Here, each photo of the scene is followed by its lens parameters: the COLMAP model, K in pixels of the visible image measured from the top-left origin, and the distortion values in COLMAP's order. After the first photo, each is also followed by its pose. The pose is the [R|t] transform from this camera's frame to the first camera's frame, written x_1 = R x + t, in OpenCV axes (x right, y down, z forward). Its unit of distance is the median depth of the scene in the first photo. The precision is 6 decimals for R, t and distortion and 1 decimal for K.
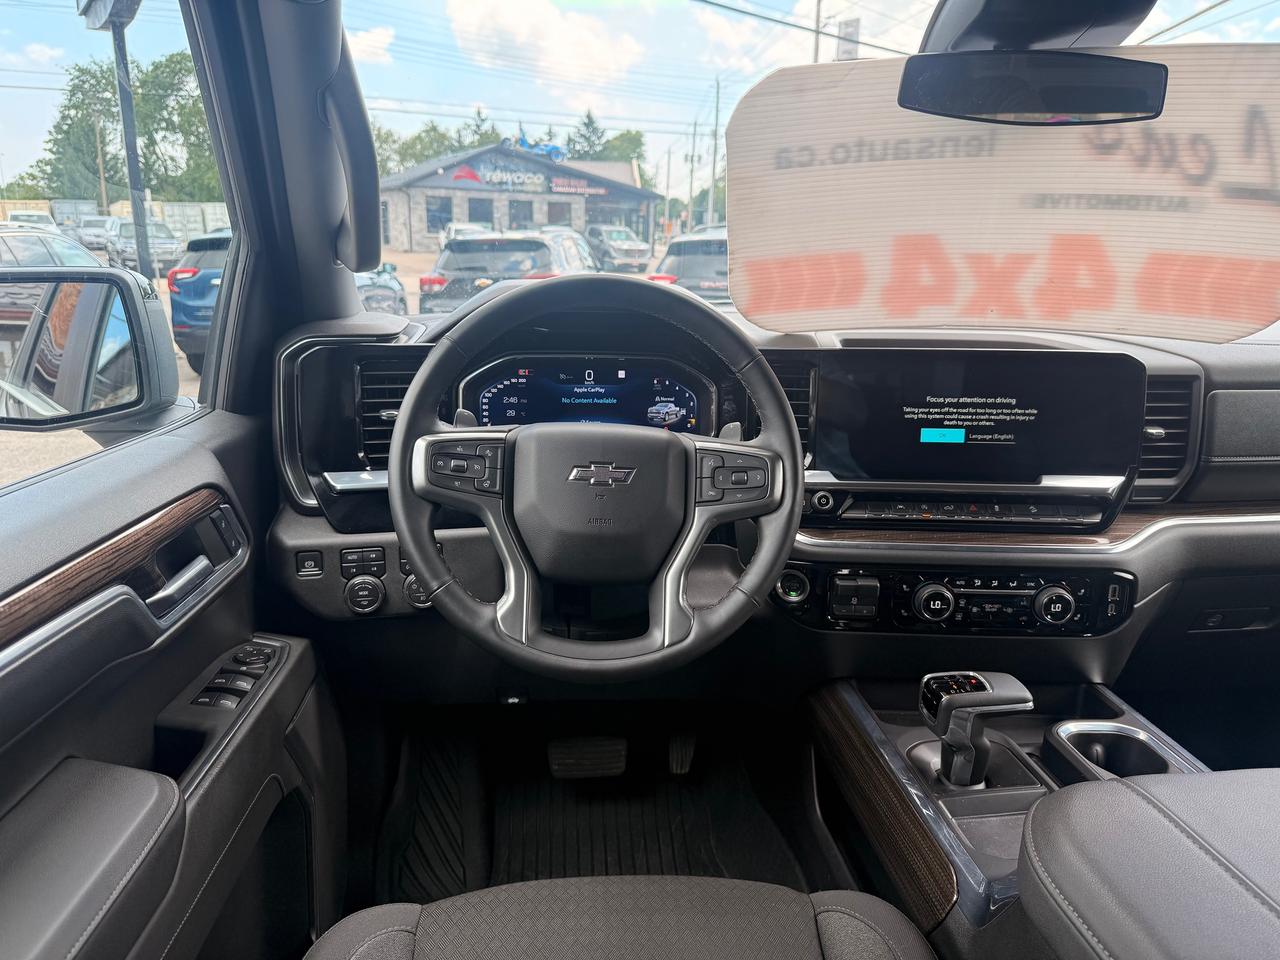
lens RADIAL K [[903.9, 0, 642.9], [0, 903.9, 487.9], [0, 0, 1]] dist [0.037859, -0.051007]
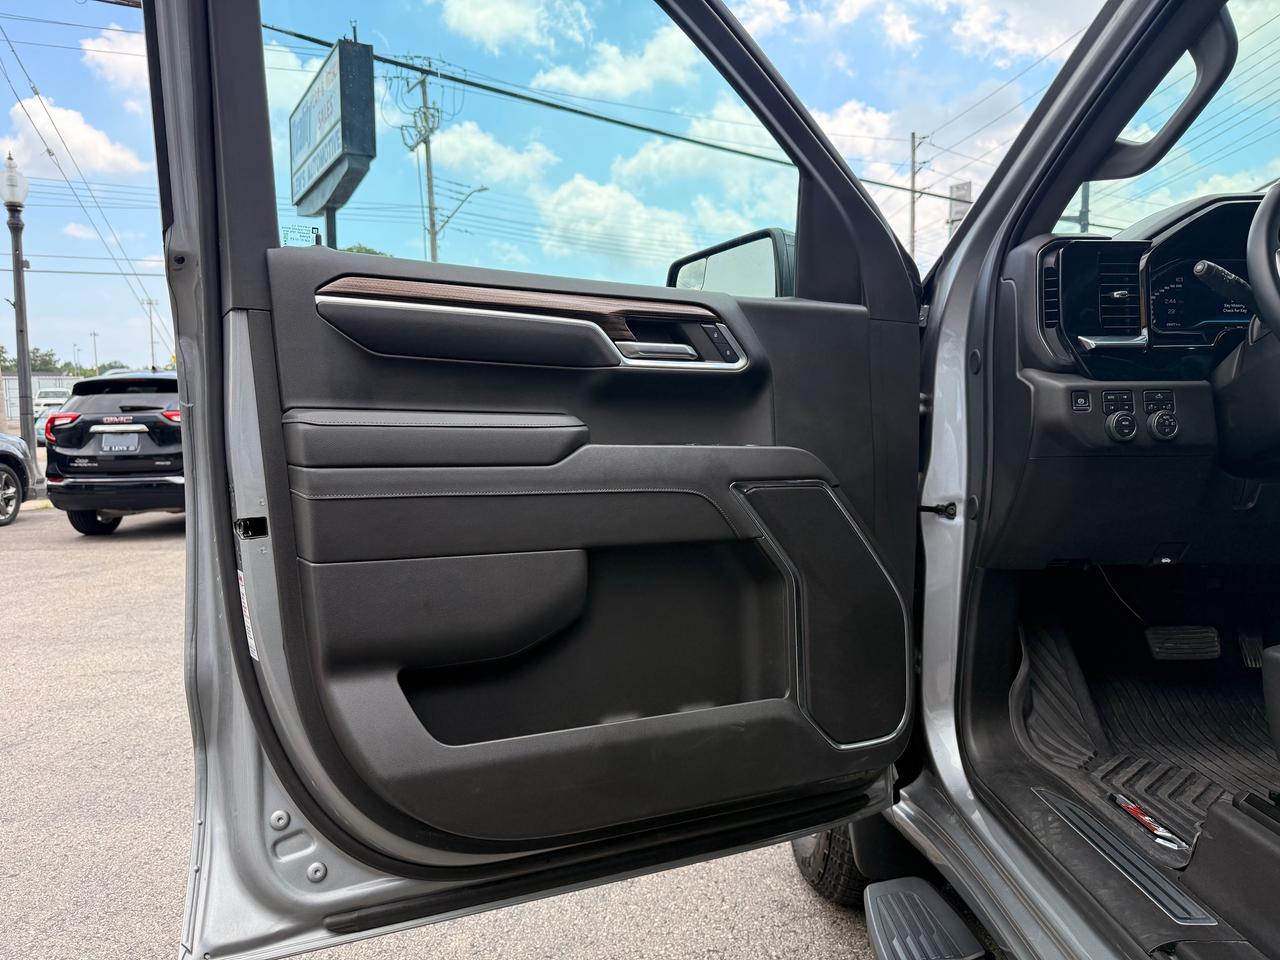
lens RADIAL K [[903.9, 0, 643.4], [0, 903.9, 481.1], [0, 0, 1]] dist [0.037859, -0.051007]
pose [[0.994938, -0.015528, -0.099281, -0.806893], [-0.002841, 0.983247, -0.182258, 0.401931], [0.100448, 0.181617, 0.978226, -0.284908]]
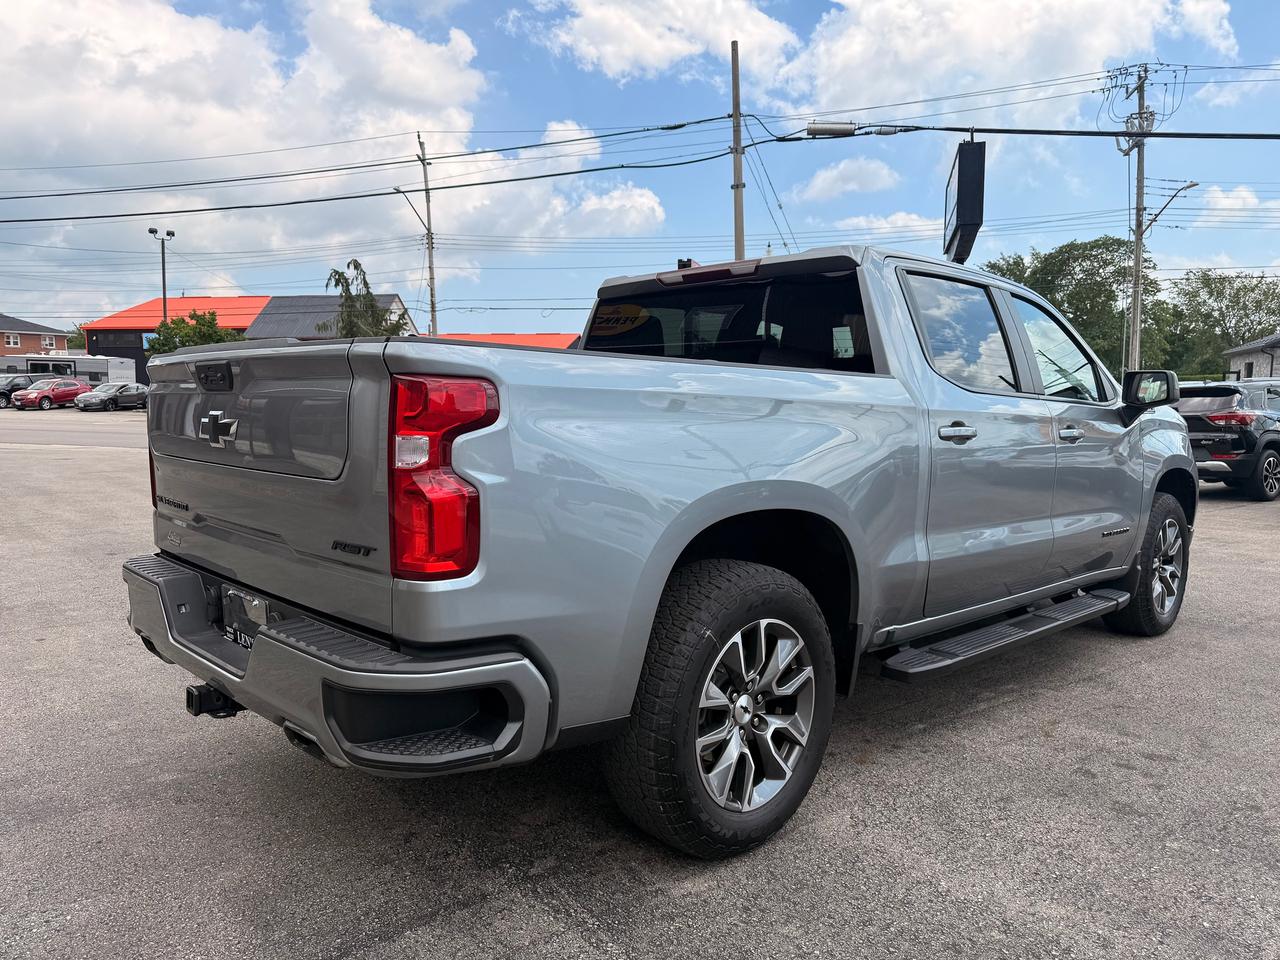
lens RADIAL K [[903.9, 0, 631.9], [0, 903.9, 477.2], [0, 0, 1]] dist [0.037859, -0.051007]
pose [[0.622434, 0.056287, -0.780646, 3.208223], [-0.201839, 0.975218, -0.090617, 1.091812], [0.756199, 0.213968, 0.618369, -3.175207]]
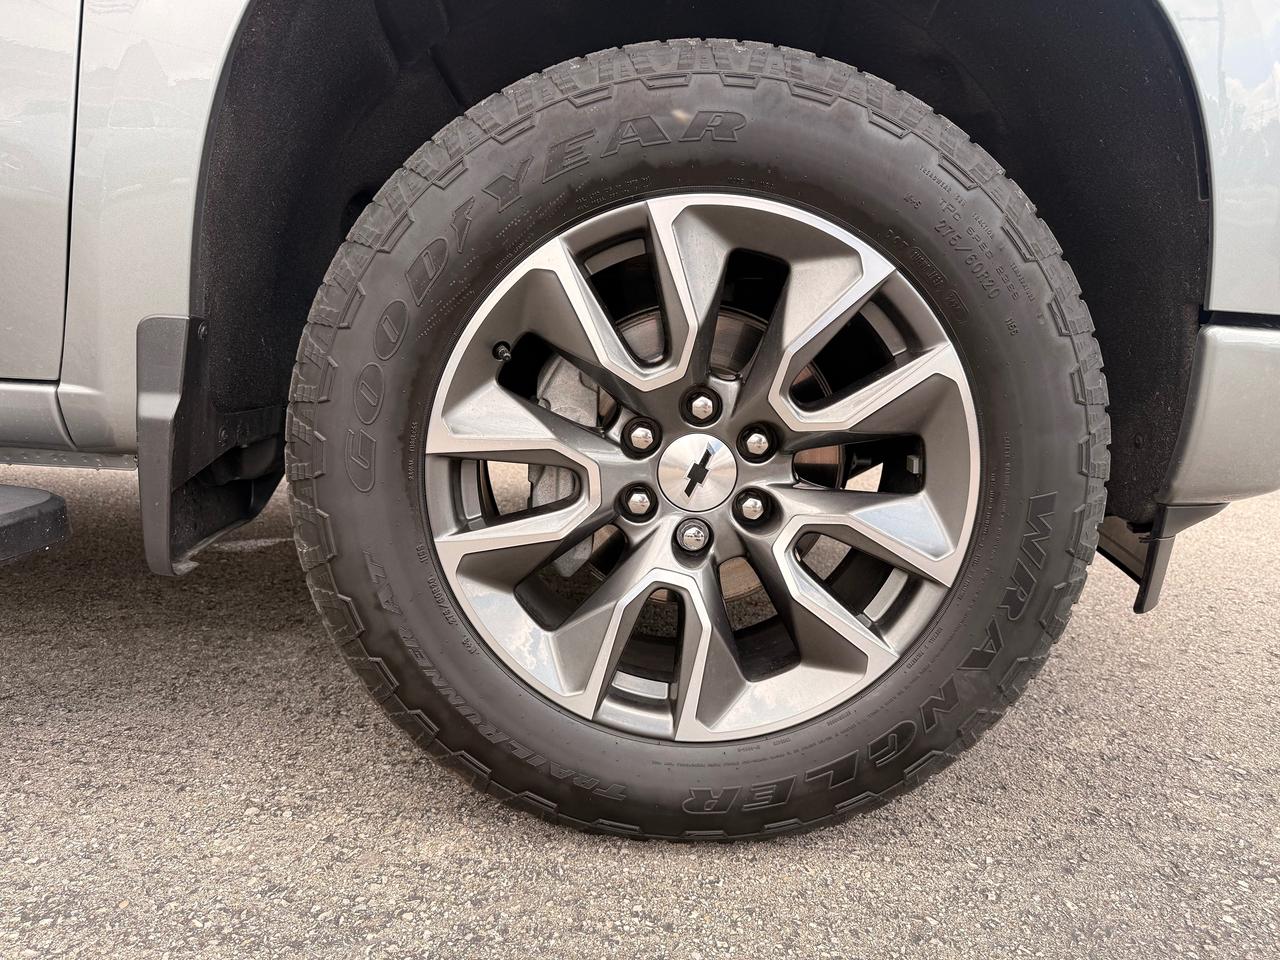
lens RADIAL K [[903.9, 0, 649.8], [0, 903.9, 483.9], [0, 0, 1]] dist [0.037859, -0.051007]
pose [[-0.090491, 0.201012, -0.975400, 2.373966], [-0.070633, 0.975657, 0.207618, 1.255895], [0.993389, 0.087683, -0.074090, -1.245172]]
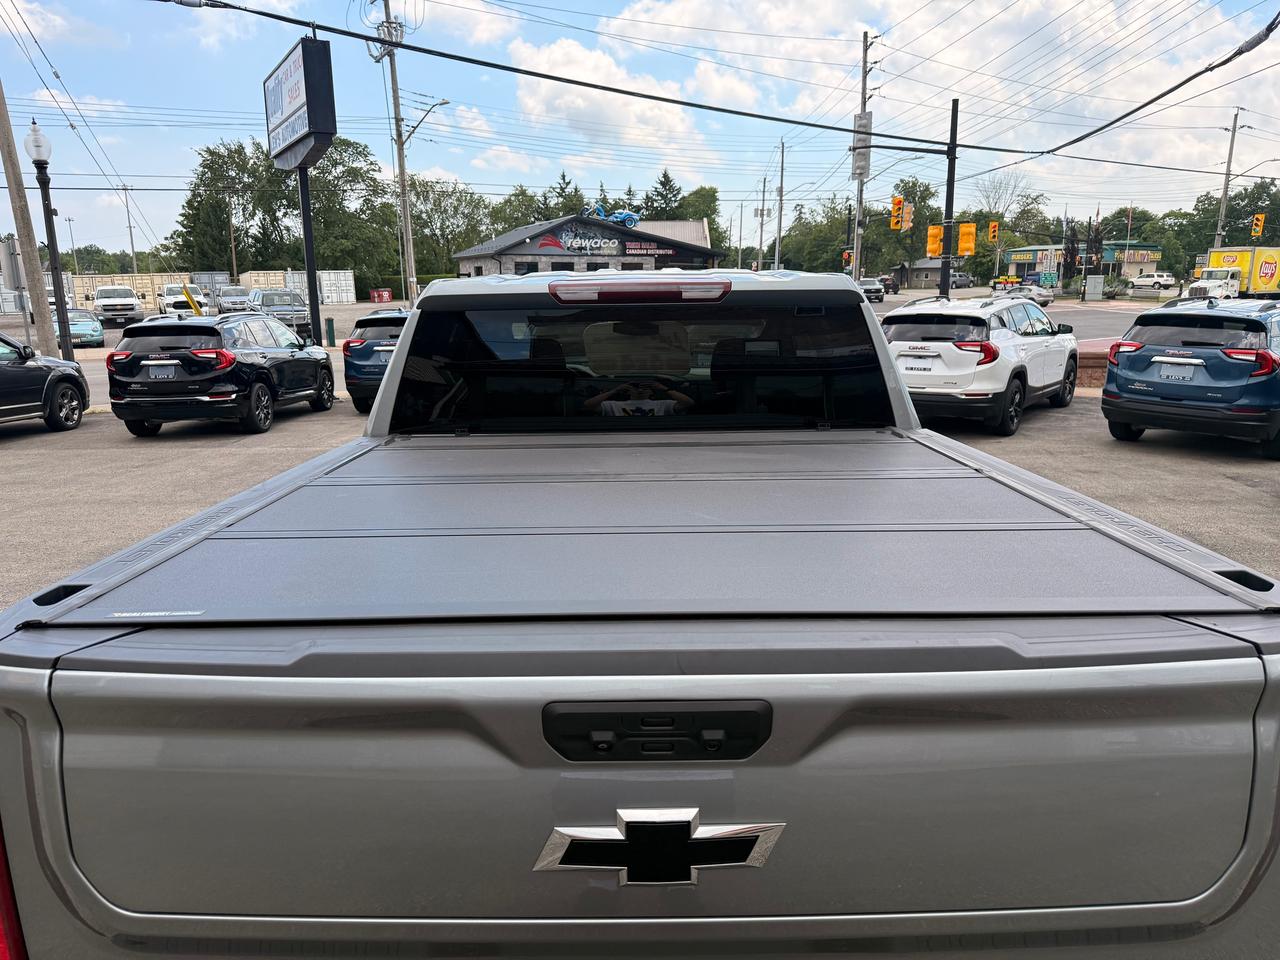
lens RADIAL K [[903.9, 0, 640.5], [0, 903.9, 478.3], [0, 0, 1]] dist [0.037859, -0.051007]
pose [[0.995566, -0.008721, -0.093658, 0.800206], [0.003137, 0.998218, -0.059598, 0.633512], [0.094011, 0.059040, 0.993819, -3.569096]]
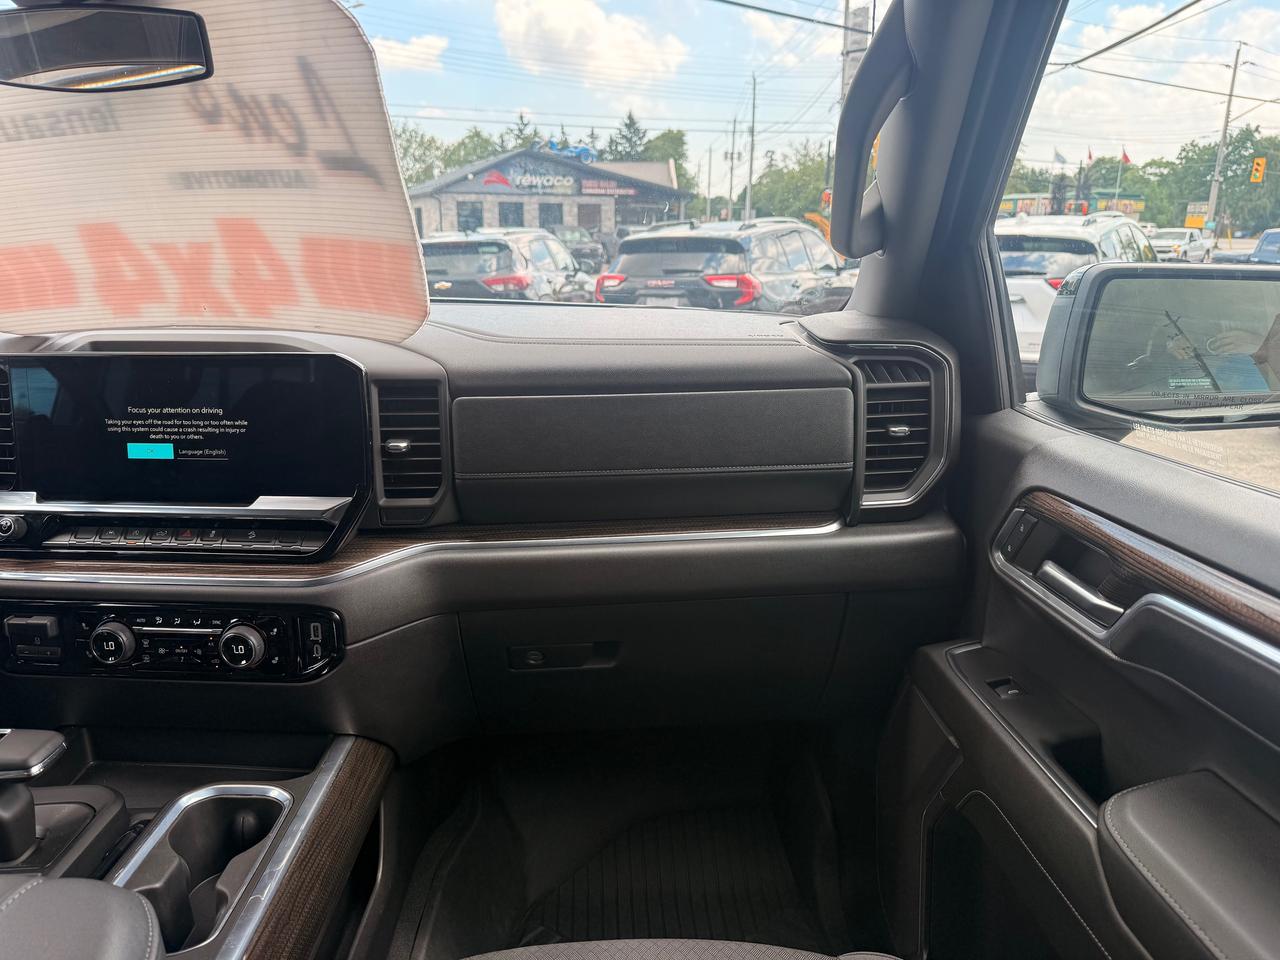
lens RADIAL K [[903.9, 0, 635.1], [0, 903.9, 485.2], [0, 0, 1]] dist [0.037859, -0.051007]
pose [[0.997862, -0.007067, -0.064977, 0.855543], [0.006881, 0.999972, -0.003089, -0.018848], [0.064997, 0.002635, 0.997882, 0.154189]]
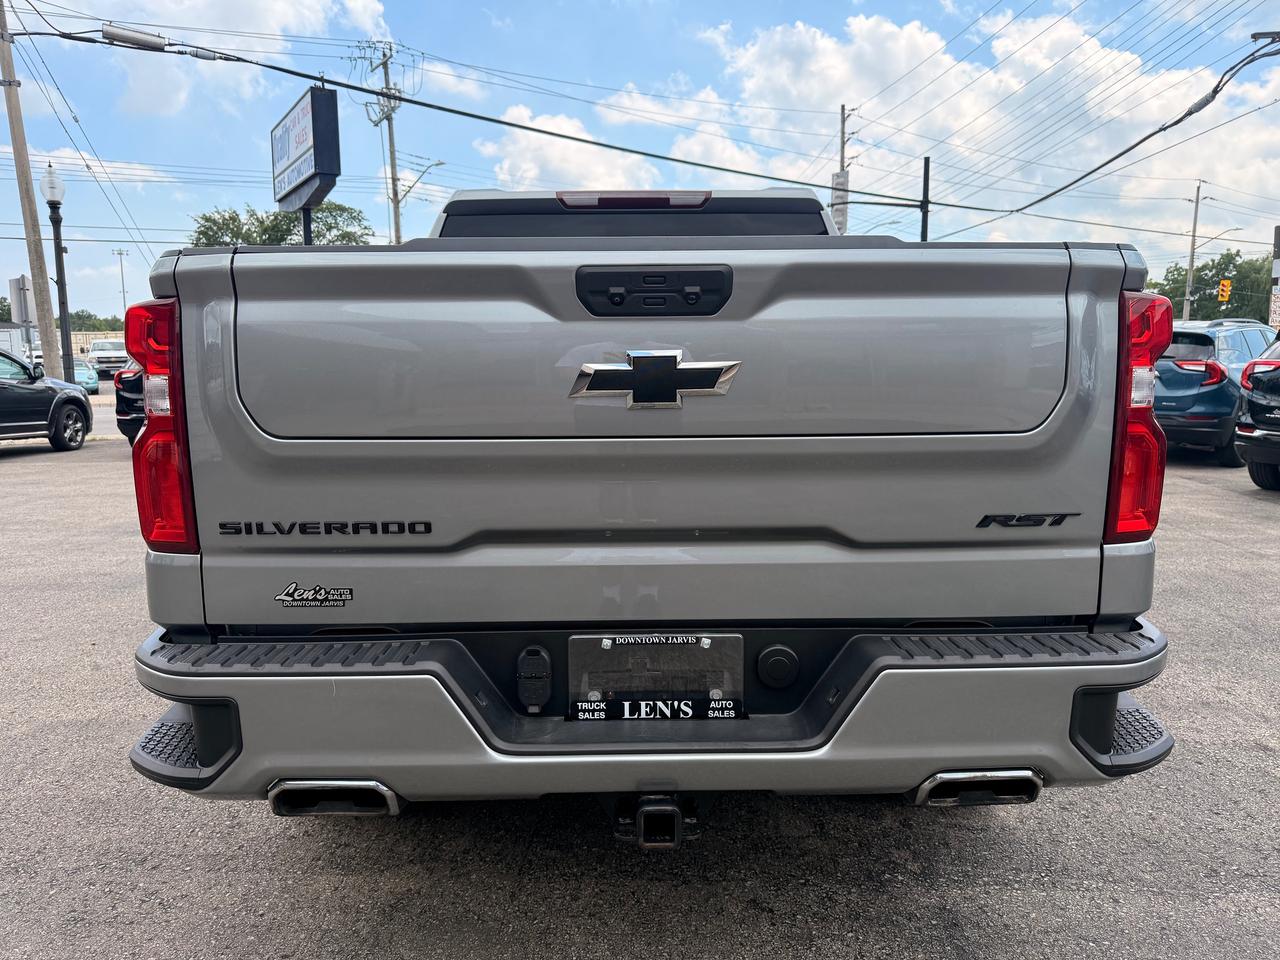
lens RADIAL K [[903.9, 0, 640.3], [0, 903.9, 474.5], [0, 0, 1]] dist [0.037859, -0.051007]
pose [[0.996879, -0.012884, -0.077880, 0.810002], [0.002171, 0.990693, -0.136101, 1.314123], [0.078909, 0.135507, 0.987629, -3.934550]]
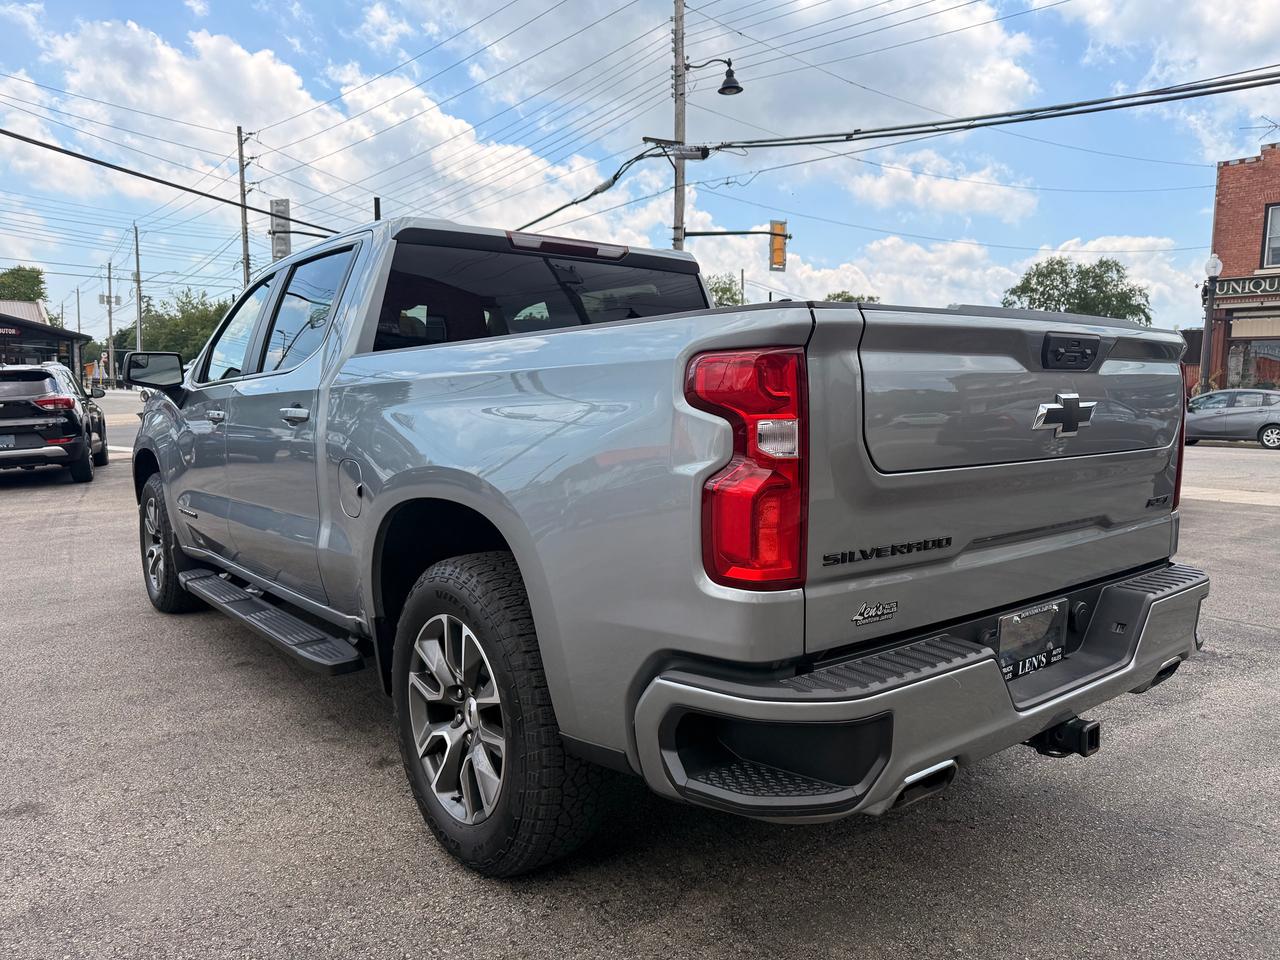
lens RADIAL K [[903.9, 0, 638.9], [0, 903.9, 472.9], [0, 0, 1]] dist [0.037859, -0.051007]
pose [[0.835887, -0.066933, 0.544806, -1.120855], [0.156645, 0.980350, -0.119897, 1.186502], [-0.526075, 0.185561, 0.829947, -3.679801]]
